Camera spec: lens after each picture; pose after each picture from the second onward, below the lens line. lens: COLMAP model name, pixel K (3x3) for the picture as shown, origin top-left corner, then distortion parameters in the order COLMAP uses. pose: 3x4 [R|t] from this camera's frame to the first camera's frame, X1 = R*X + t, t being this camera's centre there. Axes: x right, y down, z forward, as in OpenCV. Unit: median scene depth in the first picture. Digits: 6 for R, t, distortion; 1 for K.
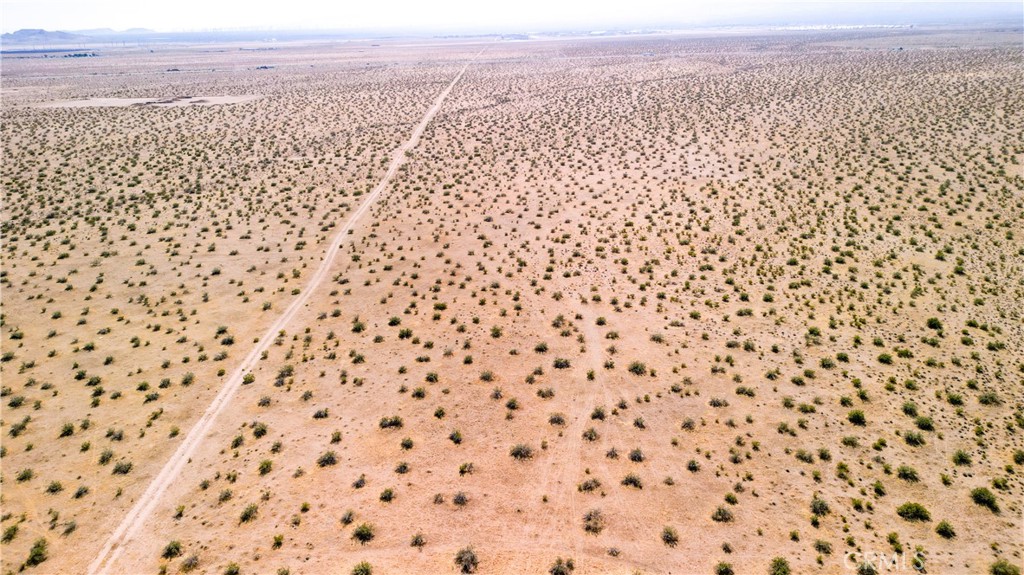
lens RADIAL K [[720.7, 0, 514.4], [0, 720.7, 287.9], [0, 0, 1]] dist [0.048732, -0.029008]
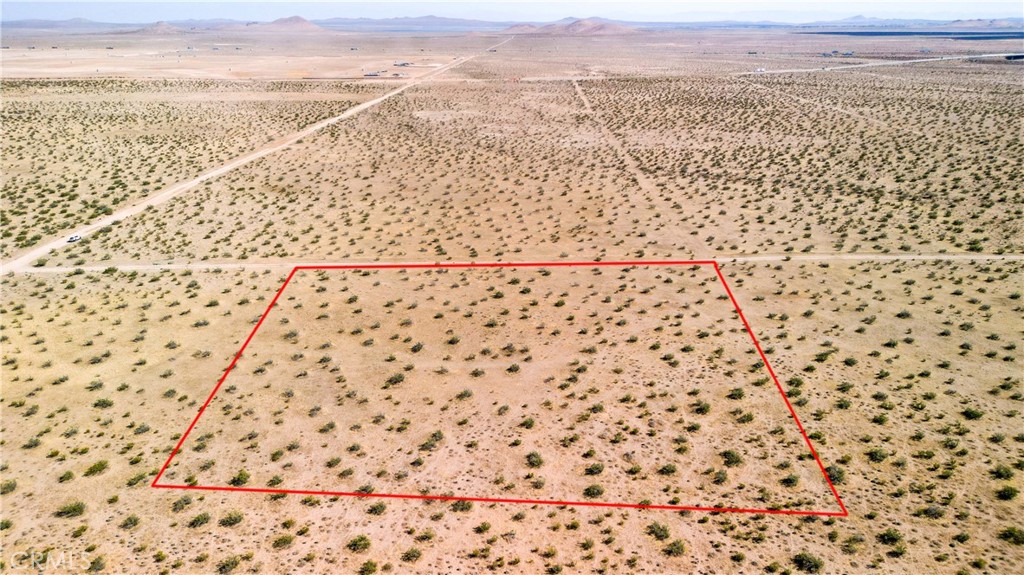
lens RADIAL K [[720.7, 0, 518.5], [0, 720.7, 288.4], [0, 0, 1]] dist [0.048732, -0.029008]
pose [[-0.008834, 0.368301, -0.929665, 1.112688], [-0.330979, 0.876220, 0.350273, -0.438082], [0.943597, 0.310794, 0.114159, 1.020548]]
